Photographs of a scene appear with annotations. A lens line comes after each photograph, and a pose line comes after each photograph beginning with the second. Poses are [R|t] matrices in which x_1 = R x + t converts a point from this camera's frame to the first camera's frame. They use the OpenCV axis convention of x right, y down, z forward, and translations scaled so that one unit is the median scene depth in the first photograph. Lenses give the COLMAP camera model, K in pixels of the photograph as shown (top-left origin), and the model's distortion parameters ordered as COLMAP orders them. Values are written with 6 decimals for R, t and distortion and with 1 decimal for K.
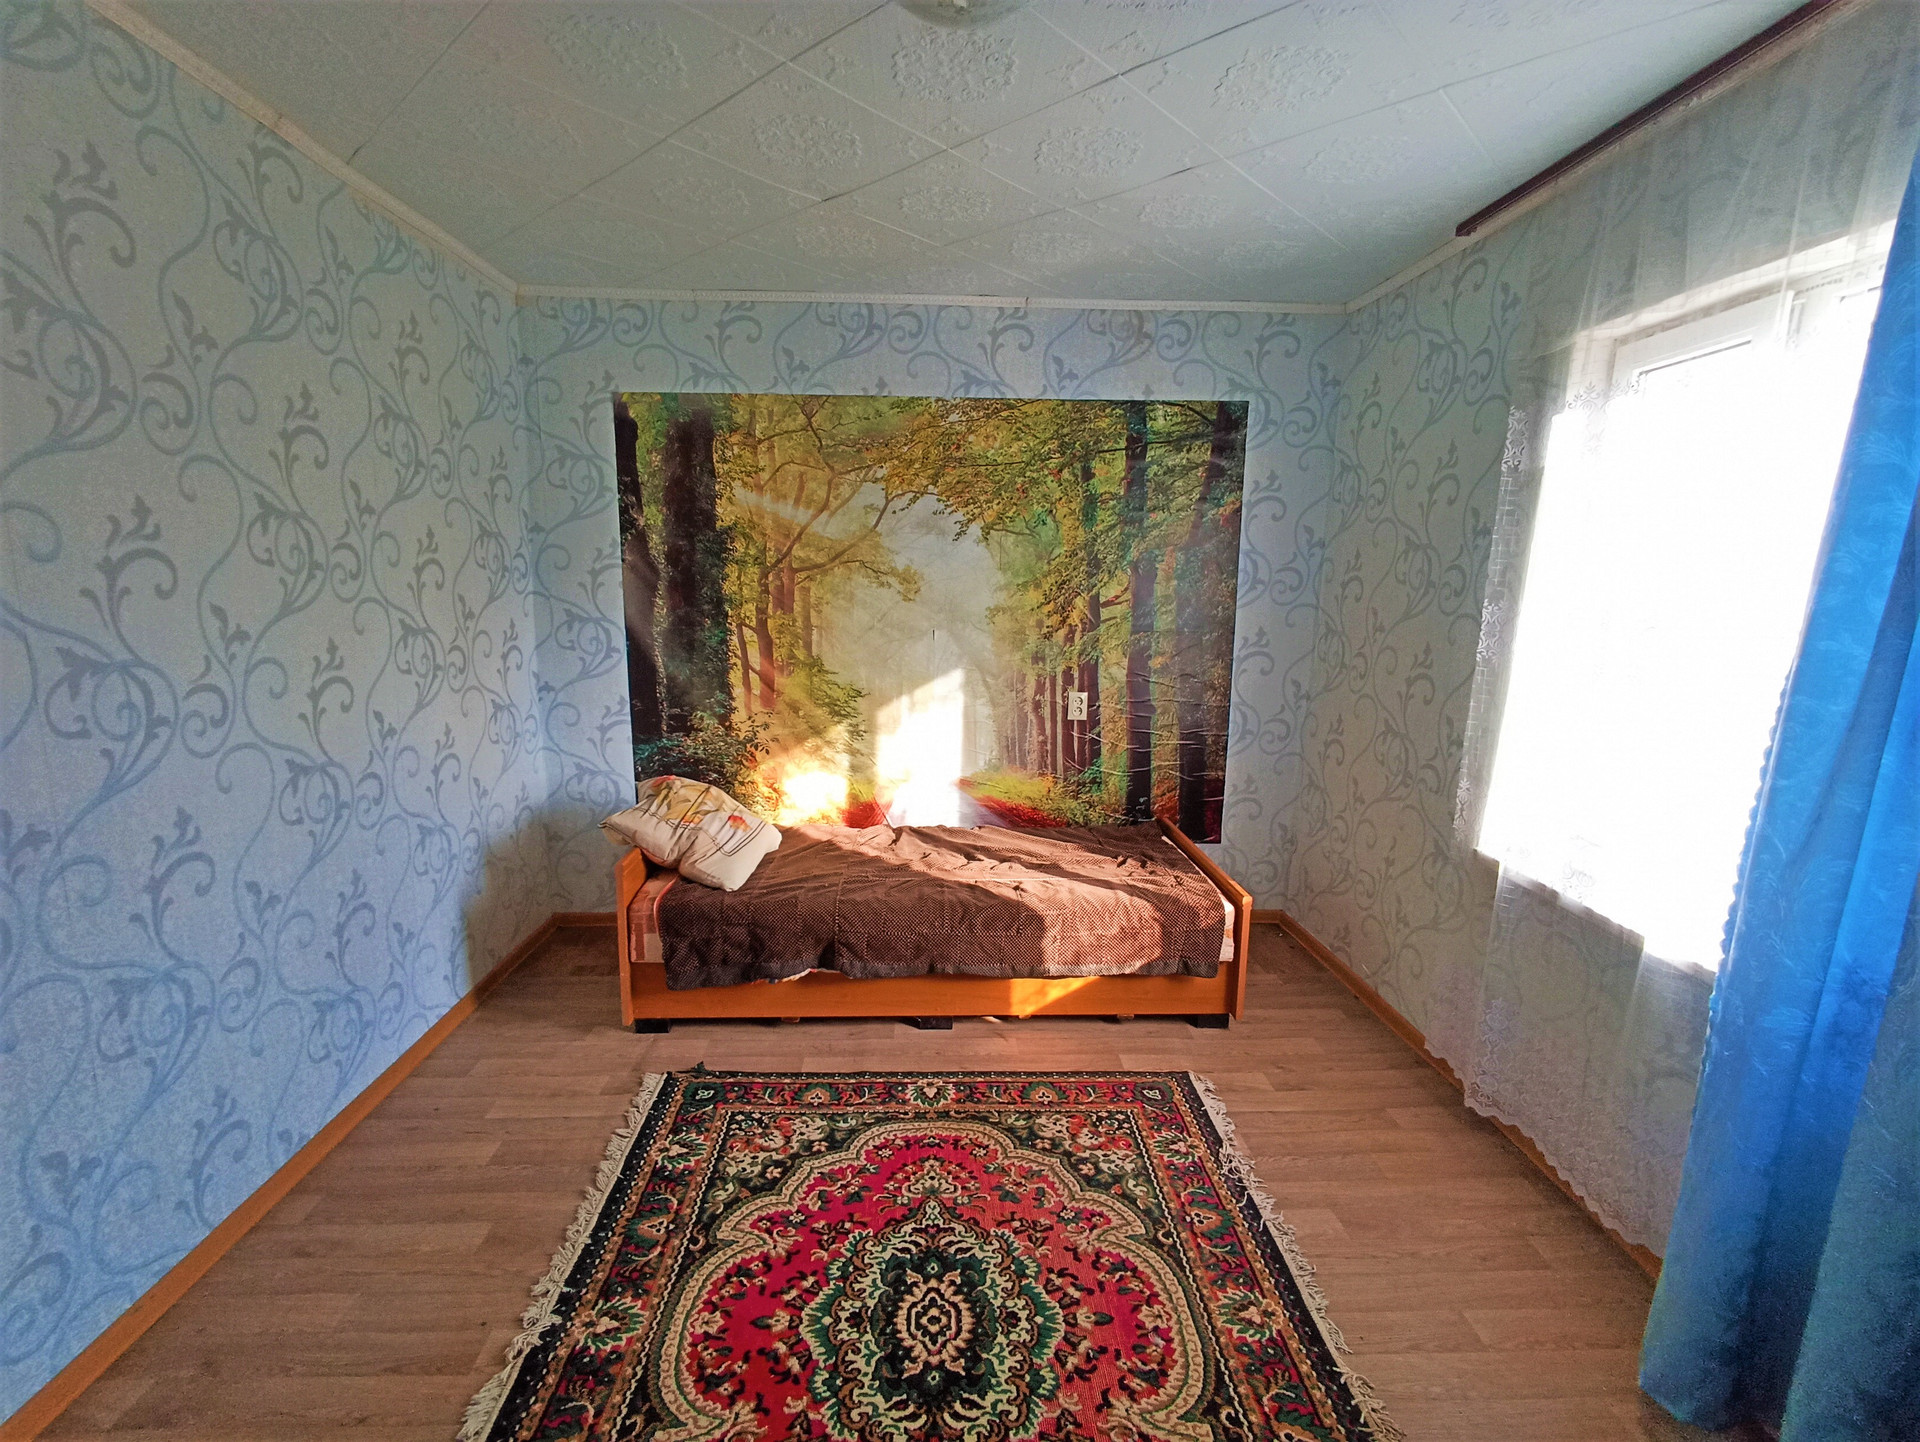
lens RADIAL K [[879.2, 0, 951.4], [0, 879.2, 721.5], [0, 0, 1]] dist [-0.003070, 0.000130]
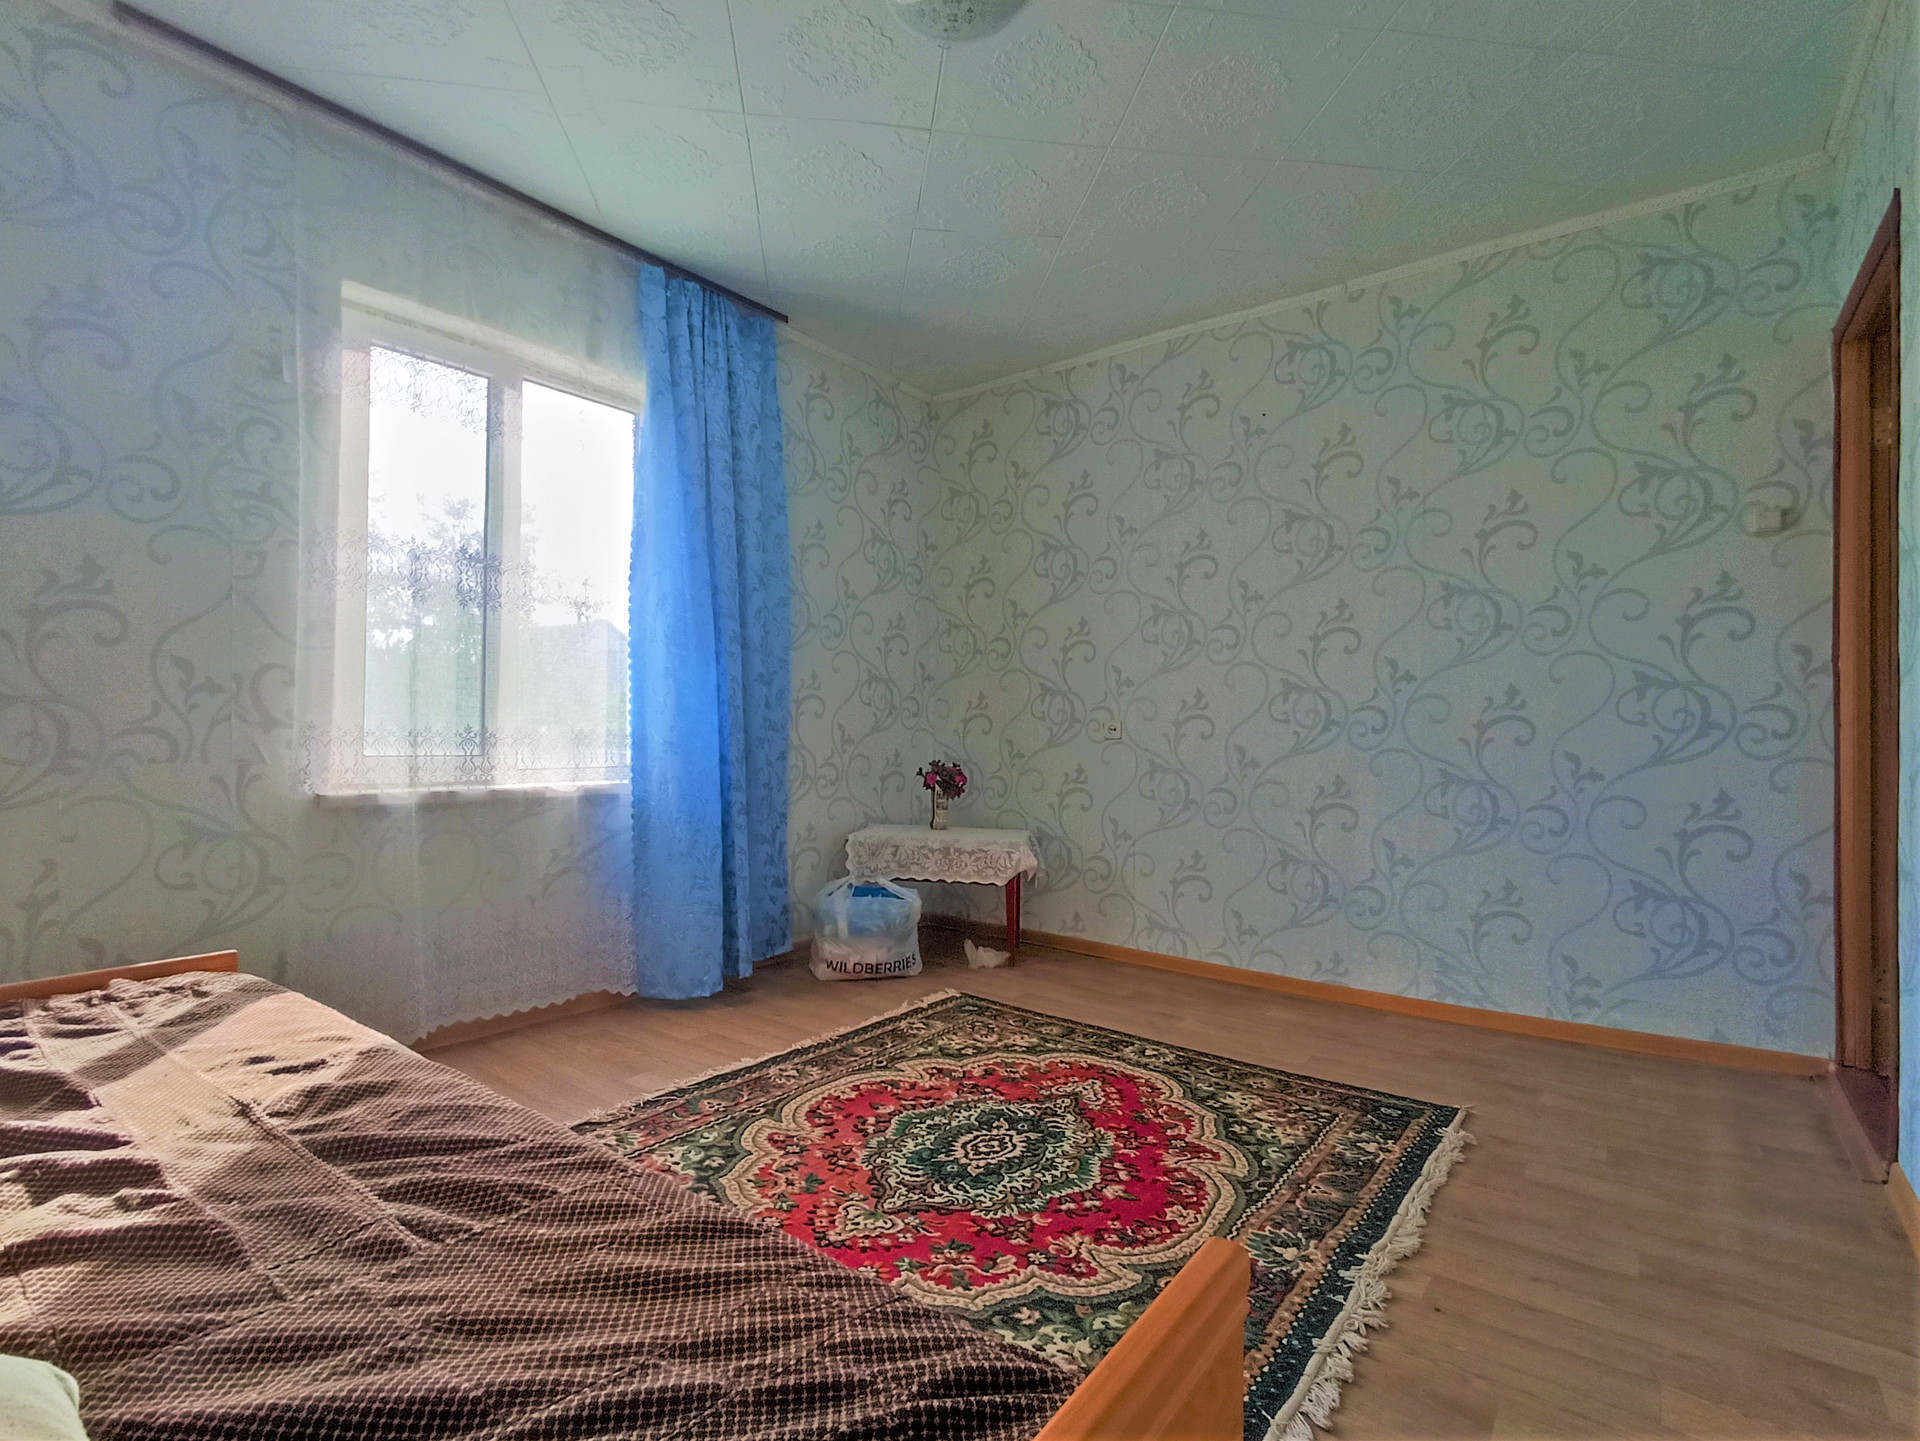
lens RADIAL K [[918.8, 0, 947.1], [0, 918.8, 720.3], [0, 0, 1]] dist [-0.005560, -0.000217]
pose [[-0.762330, -0.020707, 0.646858, -0.374512], [0.082497, 0.988225, 0.128859, 0.000630], [-0.641909, 0.151597, -0.751645, 0.954844]]
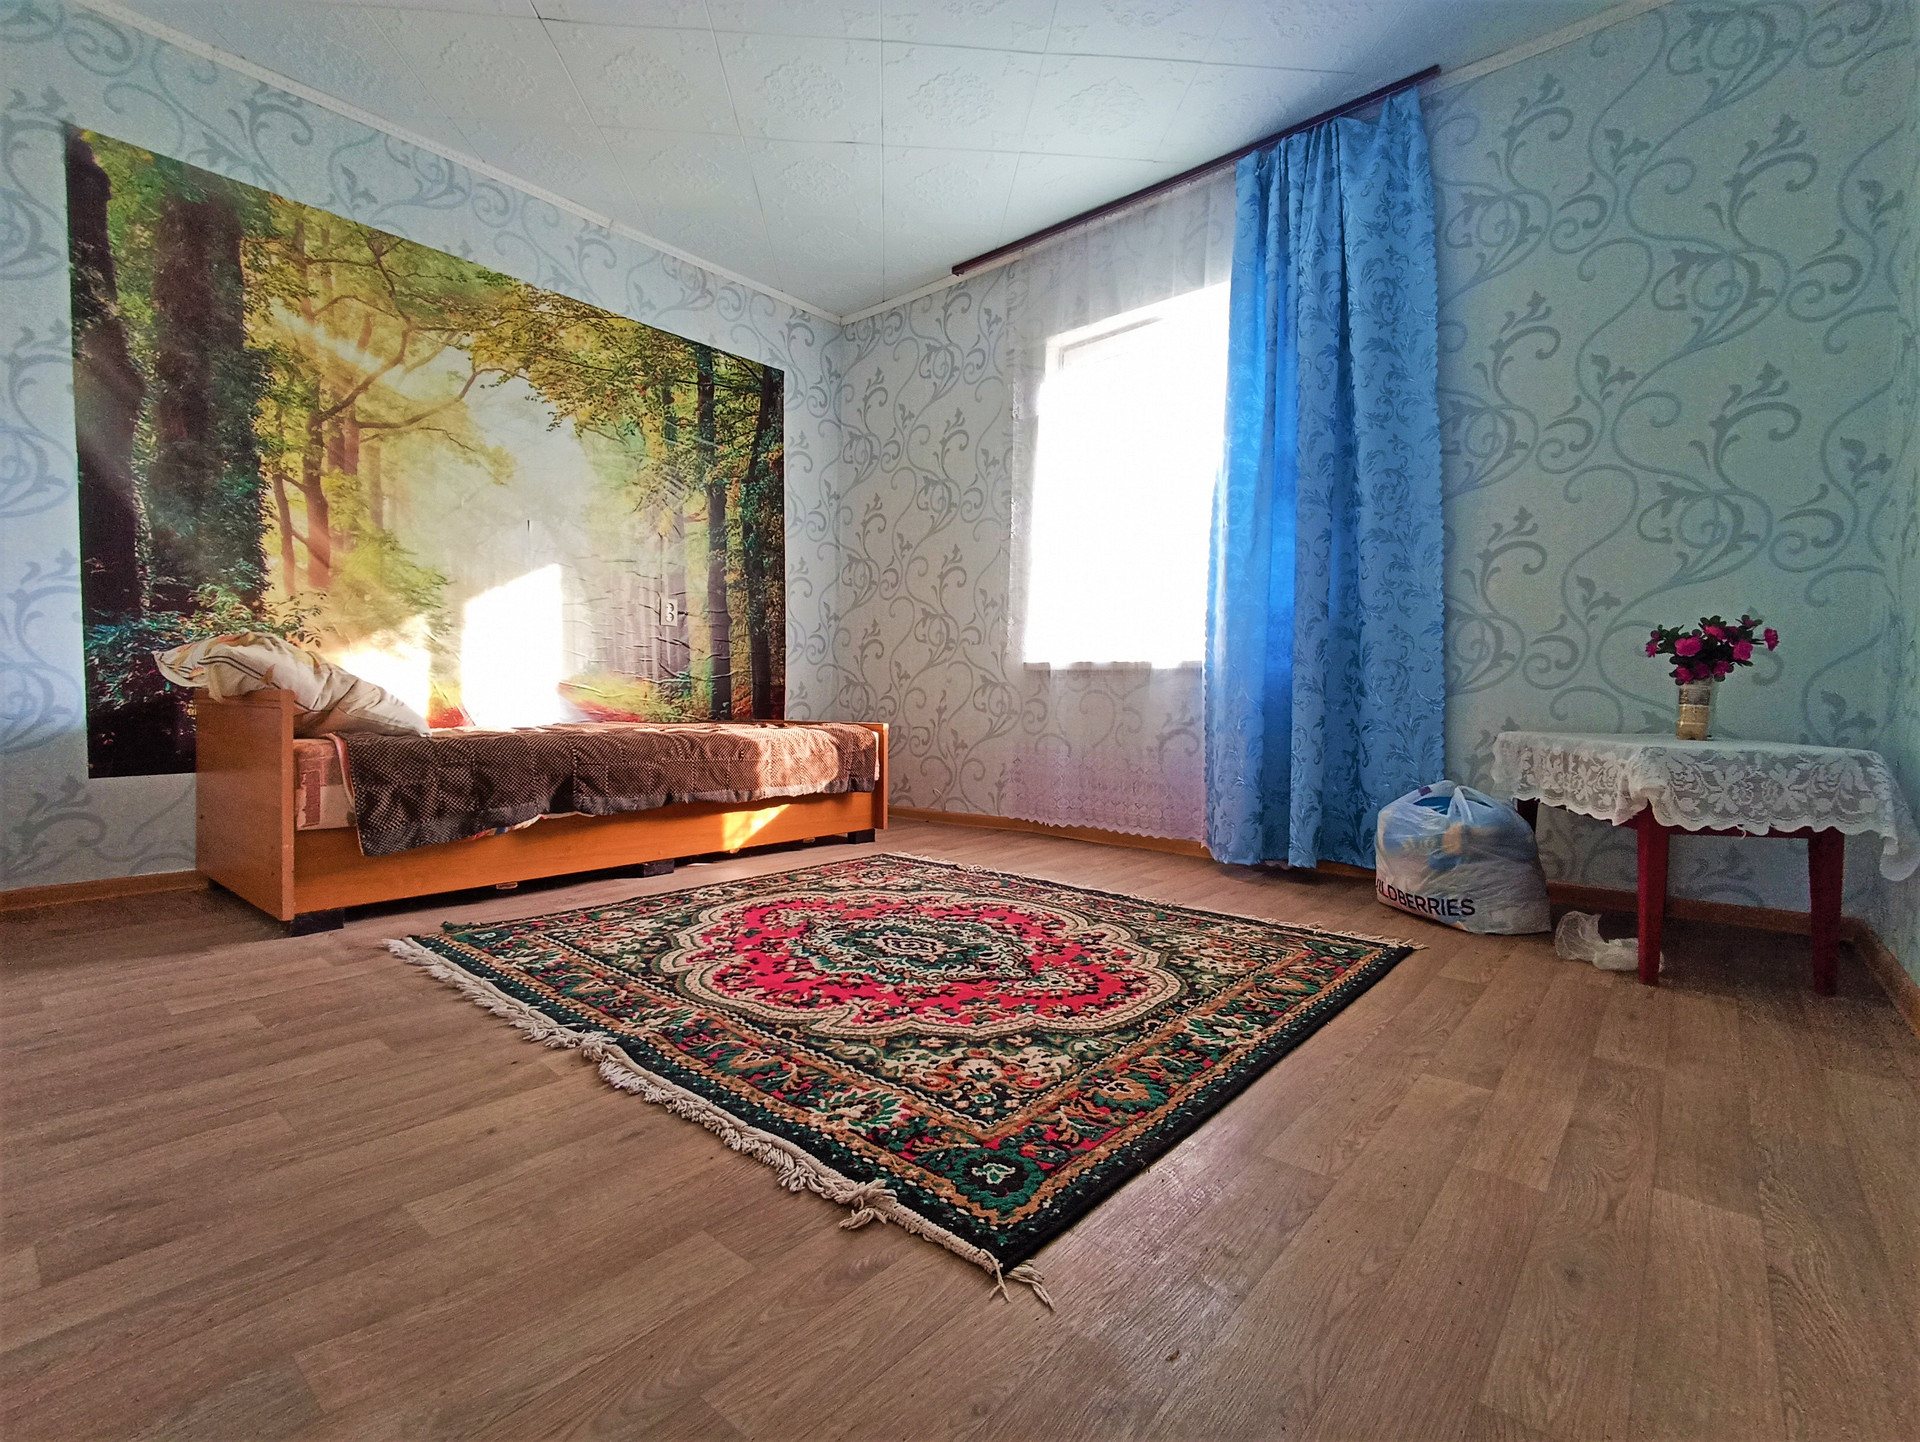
lens RADIAL K [[877.8, 0, 956.2], [0, 877.8, 719.7], [0, 0, 1]] dist [-0.001007, -0.000642]
pose [[0.679357, -0.029881, 0.733199, -0.432700], [0.125350, 0.989210, -0.075830, 0.253185], [-0.723022, 0.143422, 0.675773, 0.065672]]
